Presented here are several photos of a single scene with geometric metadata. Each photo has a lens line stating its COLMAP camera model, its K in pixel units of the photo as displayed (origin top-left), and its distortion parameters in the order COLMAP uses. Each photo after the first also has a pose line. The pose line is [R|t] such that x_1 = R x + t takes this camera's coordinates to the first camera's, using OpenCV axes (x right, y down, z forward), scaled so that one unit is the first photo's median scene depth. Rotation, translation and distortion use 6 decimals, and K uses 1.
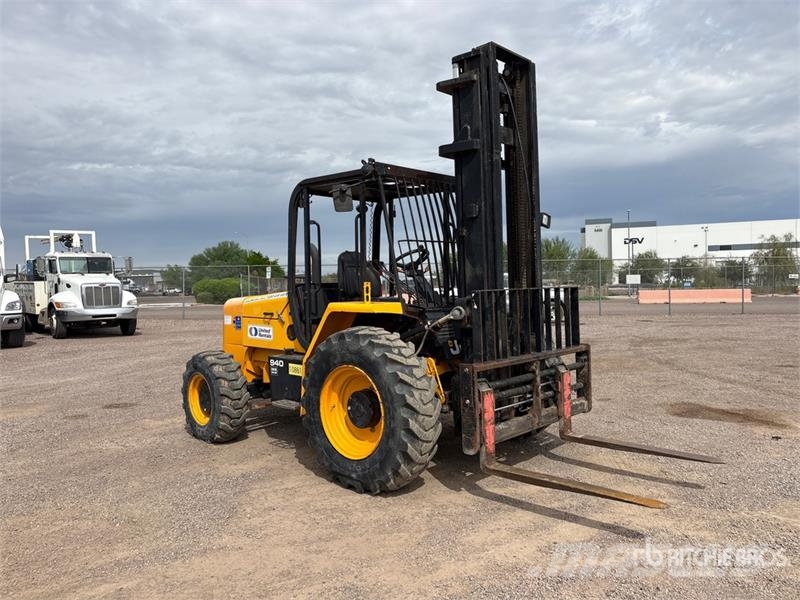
lens RADIAL K [[591.7, 0, 400.0], [0, 591.7, 300.0], [0, 0, 1]] dist [0.061133, -0.067351]
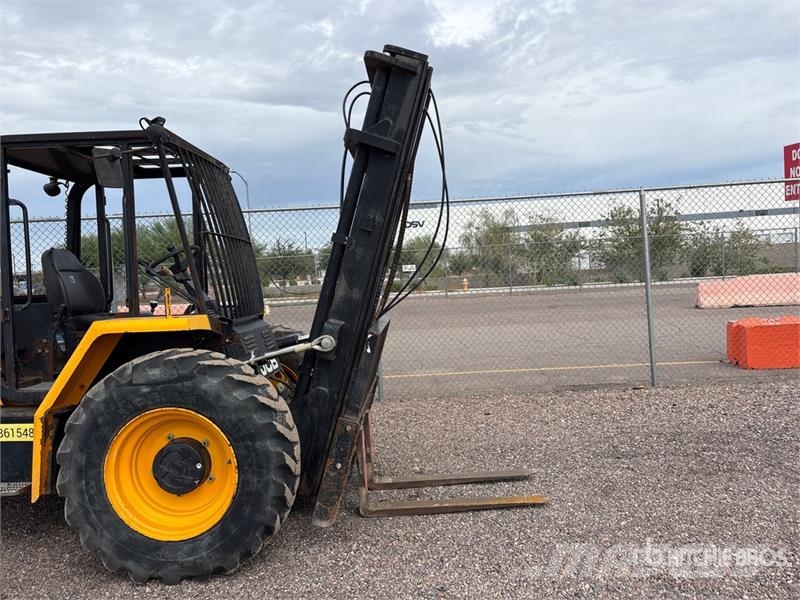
lens RADIAL K [[591.7, 0, 400.0], [0, 591.7, 300.0], [0, 0, 1]] dist [0.061133, -0.067351]
pose [[0.724439, -0.040759, 0.688133, -0.296065], [0.051479, 0.998662, 0.004958, -0.005390], [-0.687414, 0.031832, 0.725568, 0.234777]]
